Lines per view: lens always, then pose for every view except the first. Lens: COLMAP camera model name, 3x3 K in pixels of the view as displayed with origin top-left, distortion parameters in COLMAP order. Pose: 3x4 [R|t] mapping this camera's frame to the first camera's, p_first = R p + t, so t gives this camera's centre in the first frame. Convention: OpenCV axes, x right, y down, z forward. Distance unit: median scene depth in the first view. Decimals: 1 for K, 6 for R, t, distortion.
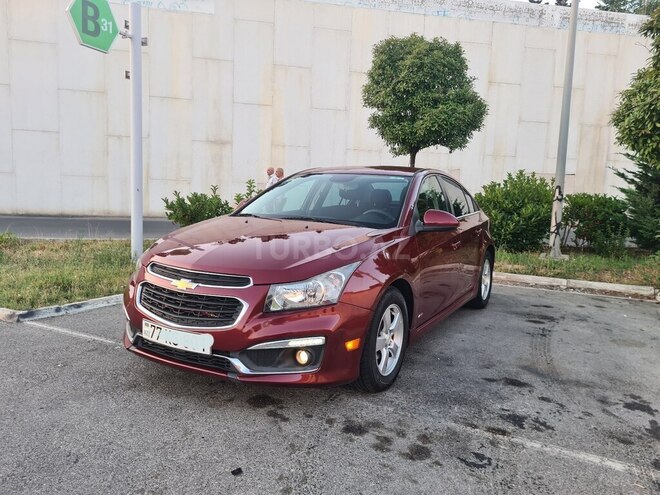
lens RADIAL K [[492.9, 0, 324.0], [0, 492.9, 242.4], [0, 0, 1]] dist [0.041880, -0.012505]
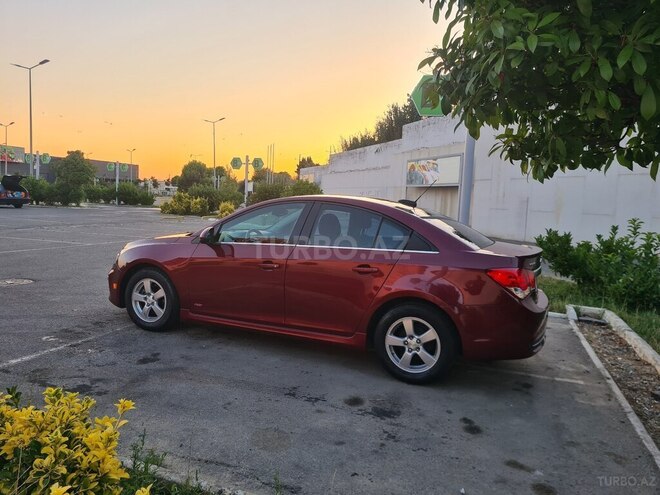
lens RADIAL K [[492.9, 0, 324.0], [0, 492.9, 242.4], [0, 0, 1]] dist [0.041880, -0.012505]
pose [[0.106509, 0.056612, -0.992699, 0.806733], [-0.151866, 0.987590, 0.040026, -0.064803], [0.982646, 0.146494, 0.113785, 0.605002]]
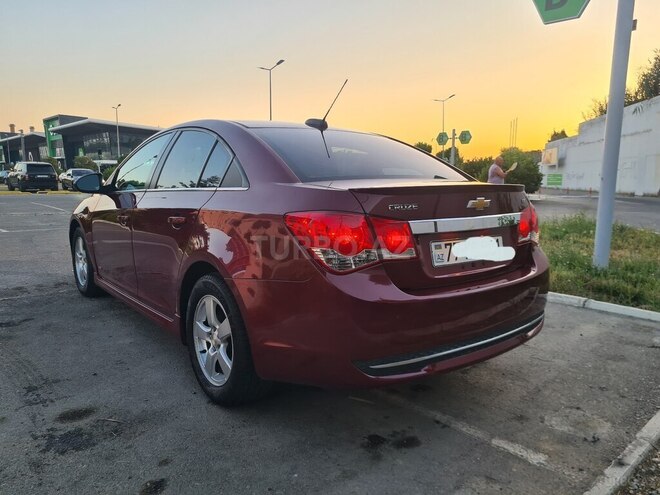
lens RADIAL K [[496.1, 0, 330.0], [0, 496.1, 247.5], [0, 0, 1]] dist [0.035774, -0.008988]
pose [[-0.369496, 0.090317, -0.924833, 0.547548], [-0.124517, 0.981477, 0.145597, -0.067089], [0.920852, 0.168955, -0.351406, 0.978398]]
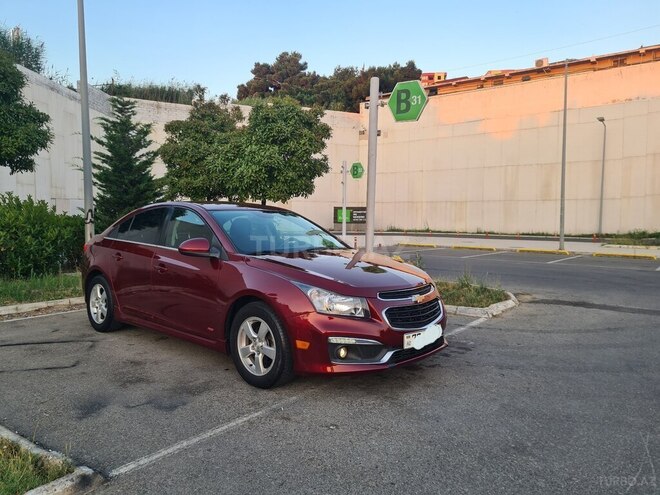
lens RADIAL K [[489.4, 0, 319.4], [0, 489.4, 238.7], [0, 0, 1]] dist [0.042634, -0.003675]
pose [[0.219067, -0.075434, 0.972789, -0.663284], [0.106797, 0.992870, 0.052941, -0.073063], [-0.969847, 0.092294, 0.225562, 0.371569]]
